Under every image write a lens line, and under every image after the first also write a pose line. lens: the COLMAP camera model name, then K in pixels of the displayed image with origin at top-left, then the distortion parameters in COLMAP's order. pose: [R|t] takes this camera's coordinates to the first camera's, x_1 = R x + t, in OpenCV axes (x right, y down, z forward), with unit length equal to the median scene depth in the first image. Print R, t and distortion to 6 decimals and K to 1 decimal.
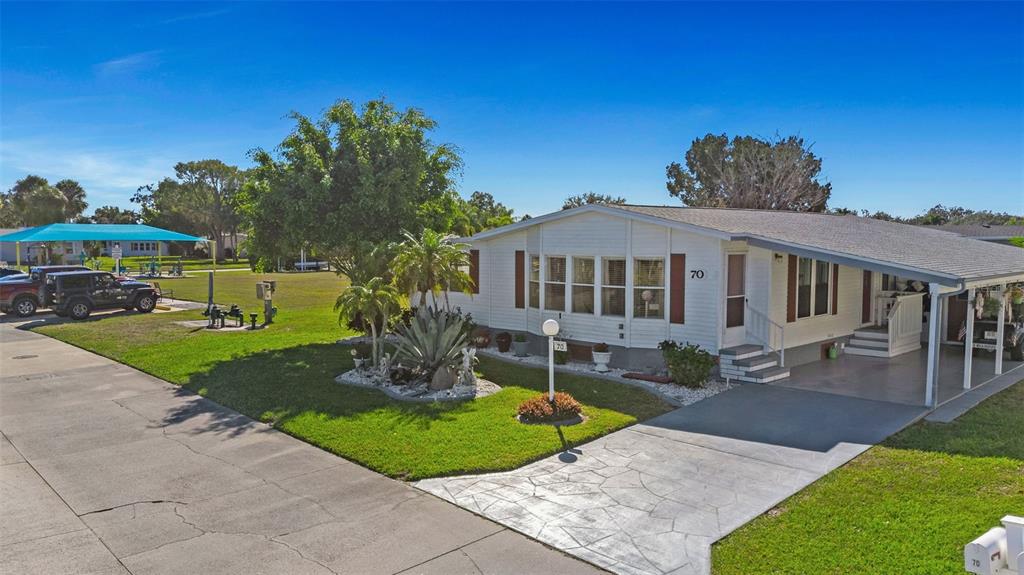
lens RADIAL K [[768.5, 0, 512.0], [0, 768.5, 287.5], [0, 0, 1]] dist [0.119640, -0.132405]
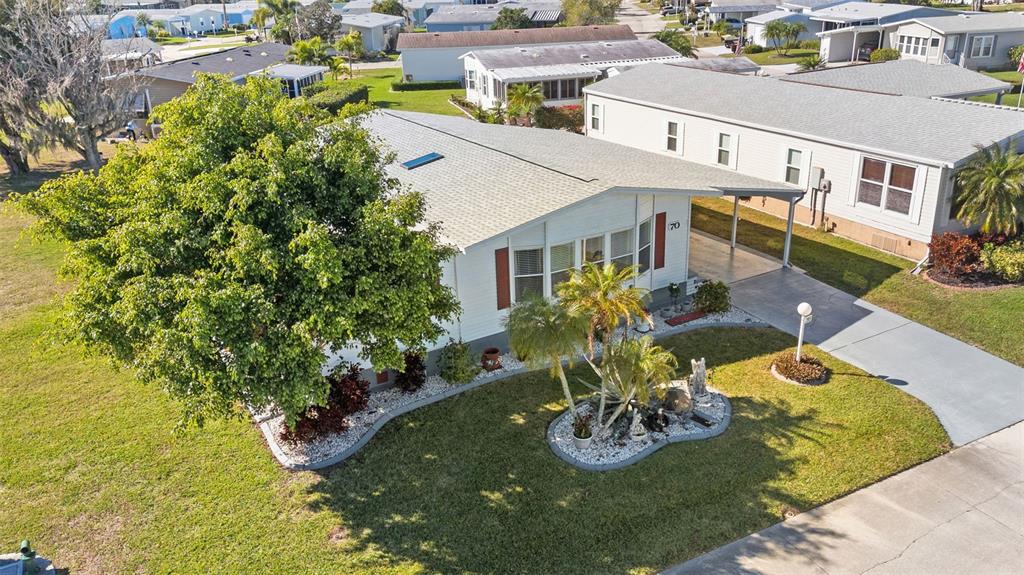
lens RADIAL K [[768.5, 0, 512.0], [0, 768.5, 287.5], [0, 0, 1]] dist [0.119640, -0.132405]
pose [[0.294746, -0.366349, 0.882561, -0.958826], [0.115309, 0.930477, 0.347730, -0.381458], [-0.948593, -0.000725, 0.316497, 0.835176]]
